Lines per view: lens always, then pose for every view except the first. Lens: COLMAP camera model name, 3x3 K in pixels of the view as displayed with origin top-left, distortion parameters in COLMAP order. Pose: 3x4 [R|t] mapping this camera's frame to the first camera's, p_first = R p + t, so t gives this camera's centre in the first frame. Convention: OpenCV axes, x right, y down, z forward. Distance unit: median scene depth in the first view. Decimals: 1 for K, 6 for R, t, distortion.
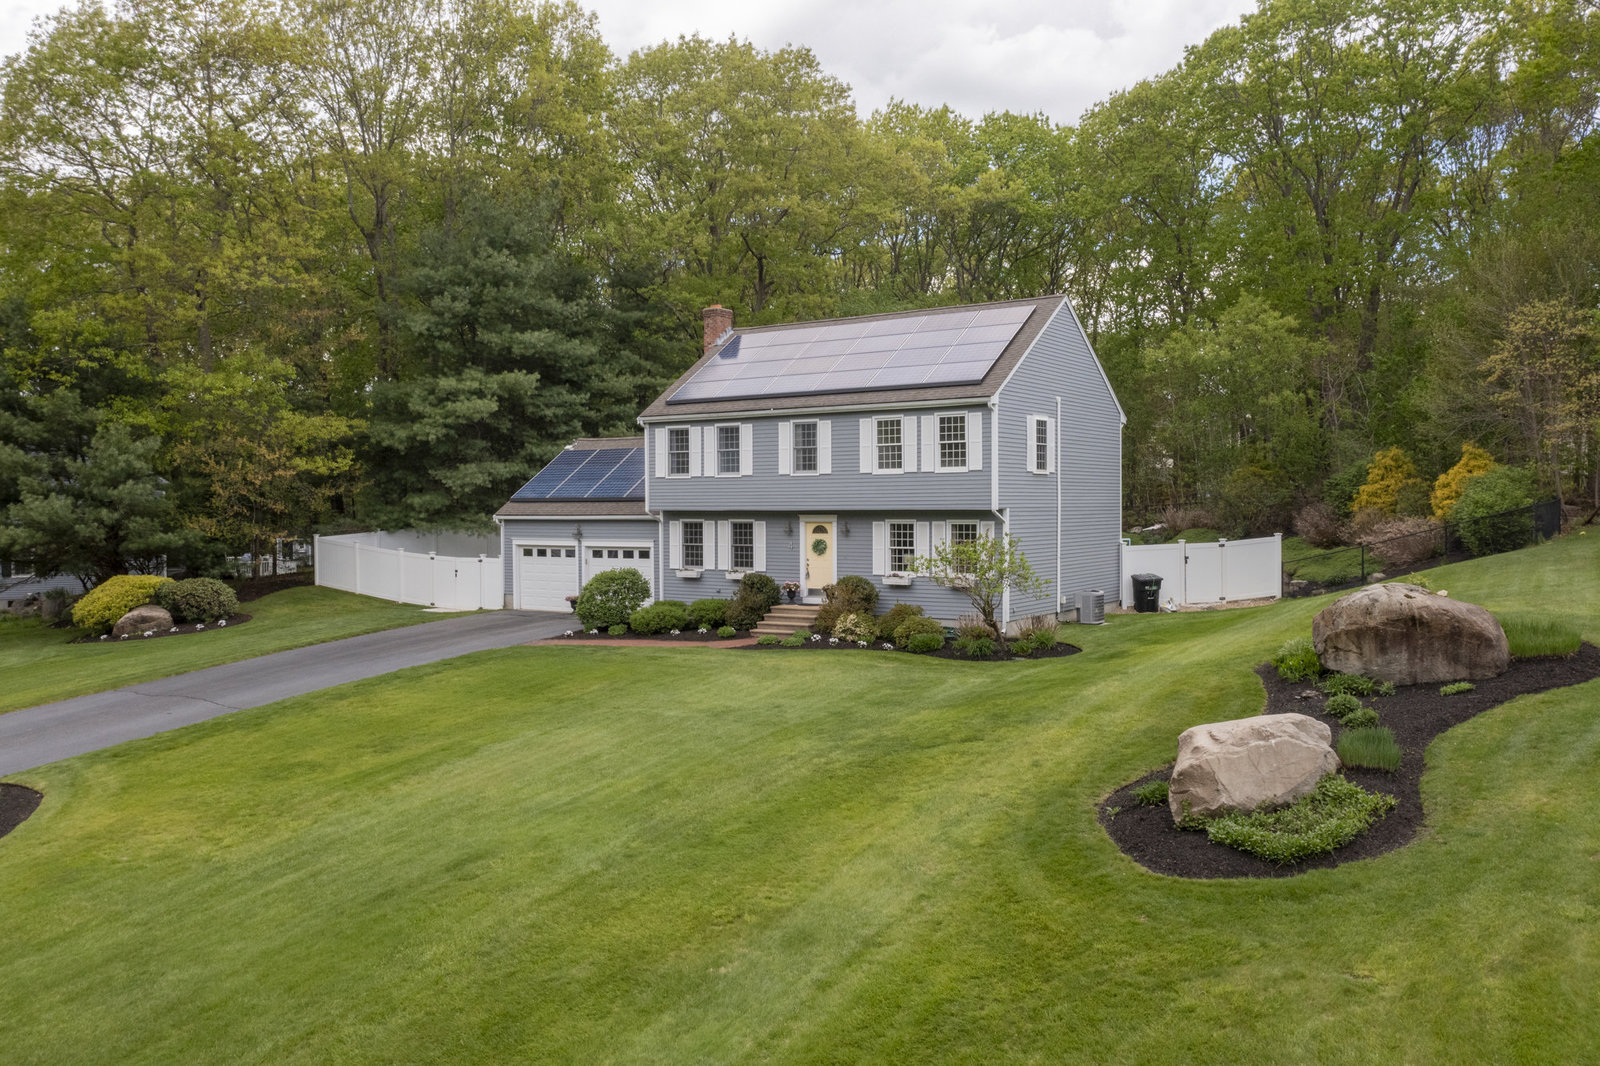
lens RADIAL K [[1259.6, 0, 800.0], [0, 1259.6, 533.0], [0, 0, 1]] dist [-0.023403, 0.008183]
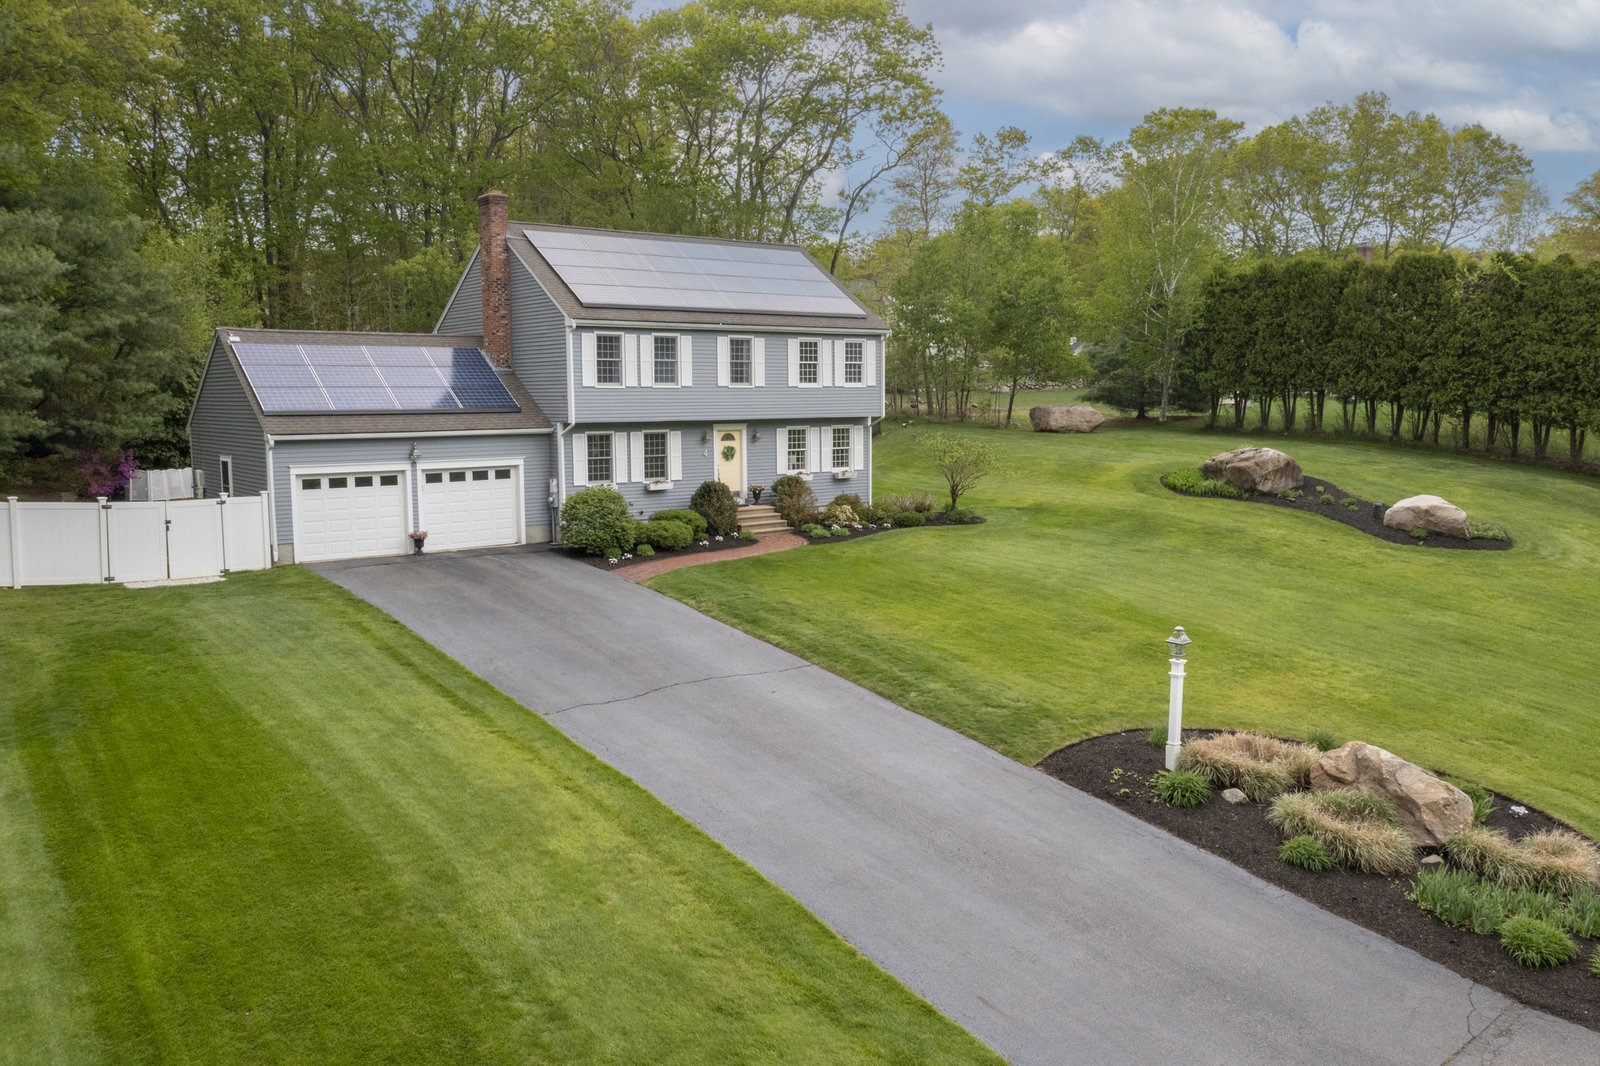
lens RADIAL K [[1259.6, 0, 800.0], [0, 1259.6, 533.0], [0, 0, 1]] dist [-0.023403, 0.008183]
pose [[0.299231, -0.101306, 0.948788, -0.995637], [0.025005, 0.994839, 0.098337, -0.025475], [-0.953853, -0.005701, 0.300220, 0.604649]]
